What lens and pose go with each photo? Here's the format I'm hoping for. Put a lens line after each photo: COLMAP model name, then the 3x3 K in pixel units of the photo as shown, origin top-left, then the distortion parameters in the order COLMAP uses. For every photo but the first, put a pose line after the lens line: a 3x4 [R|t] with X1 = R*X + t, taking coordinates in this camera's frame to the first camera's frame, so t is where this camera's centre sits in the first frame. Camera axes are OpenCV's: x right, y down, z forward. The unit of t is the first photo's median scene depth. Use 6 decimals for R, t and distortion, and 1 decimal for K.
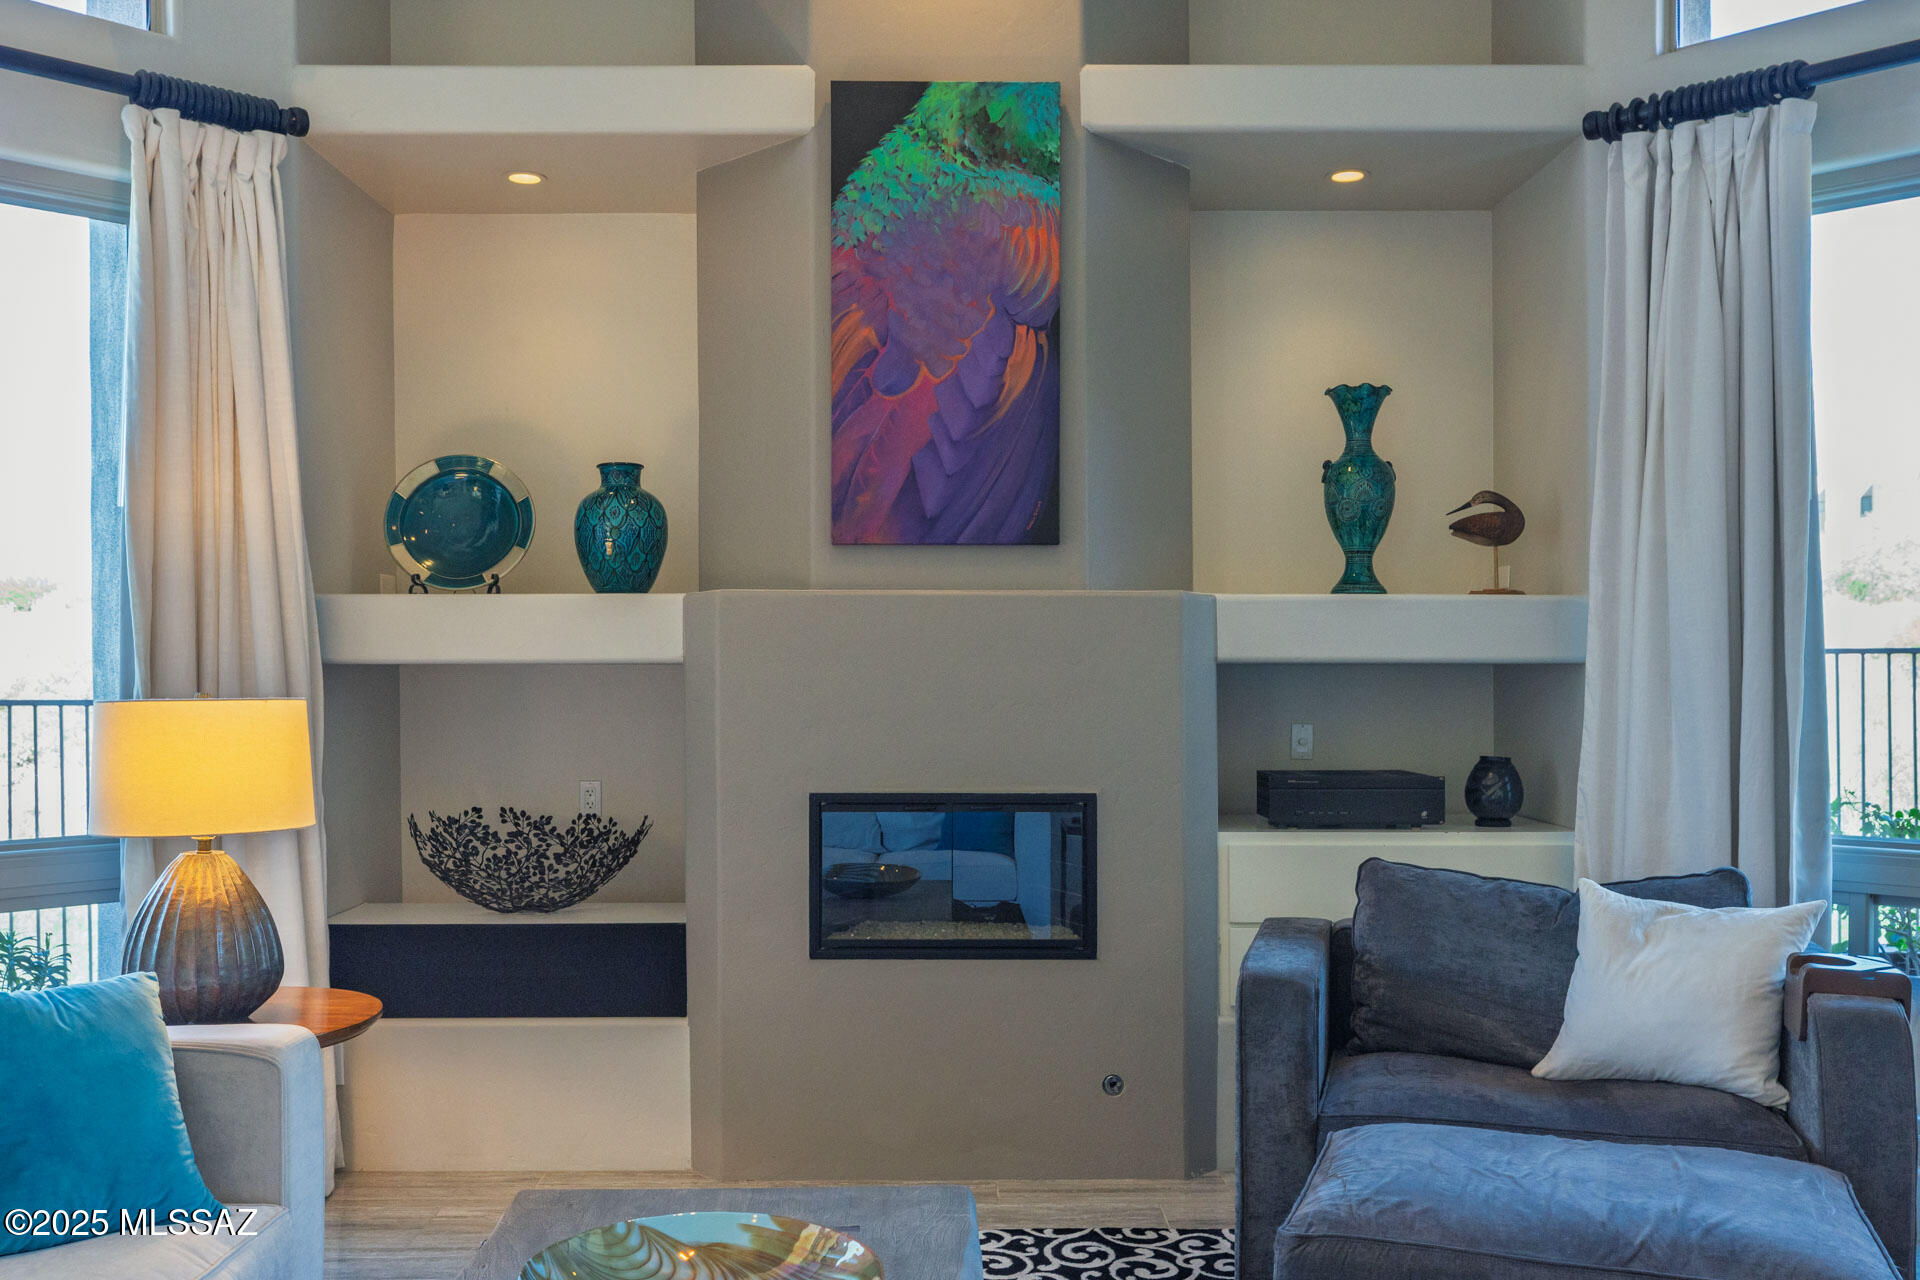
lens RADIAL K [[1669.7, 0, 1008.4], [0, 1669.7, 641.9], [0, 0, 1]] dist [0.003310, 0.005050]
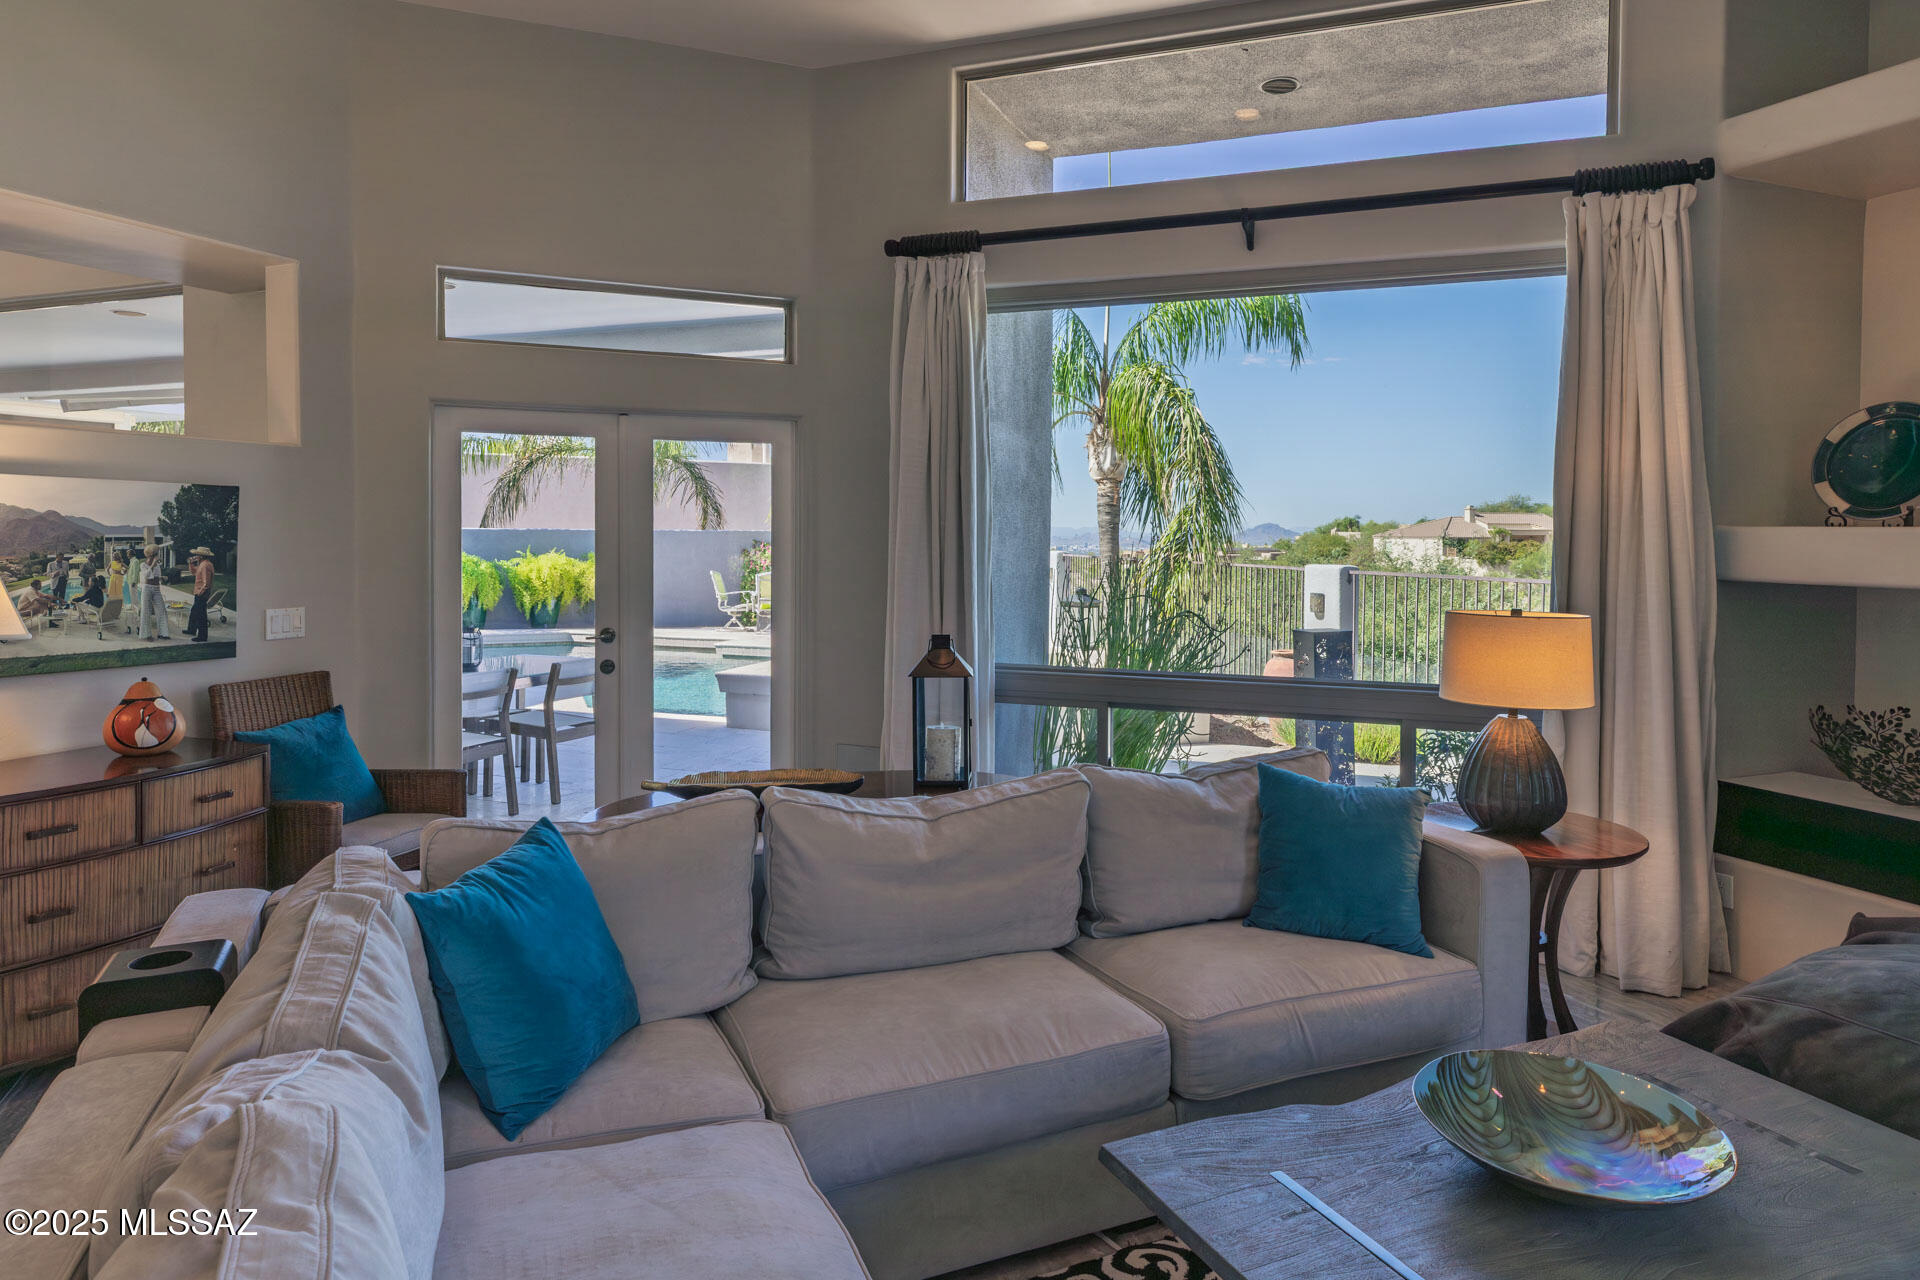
lens RADIAL K [[1178.0, 0, 969.4], [0, 1178.0, 537.4], [0, 0, 1]] dist [0.005688, 0.003788]
pose [[0.378695, 0.018059, -0.925345, 0.230233], [-0.000823, 0.999816, 0.019176, -0.040165], [0.925521, -0.006500, 0.378640, 0.115322]]
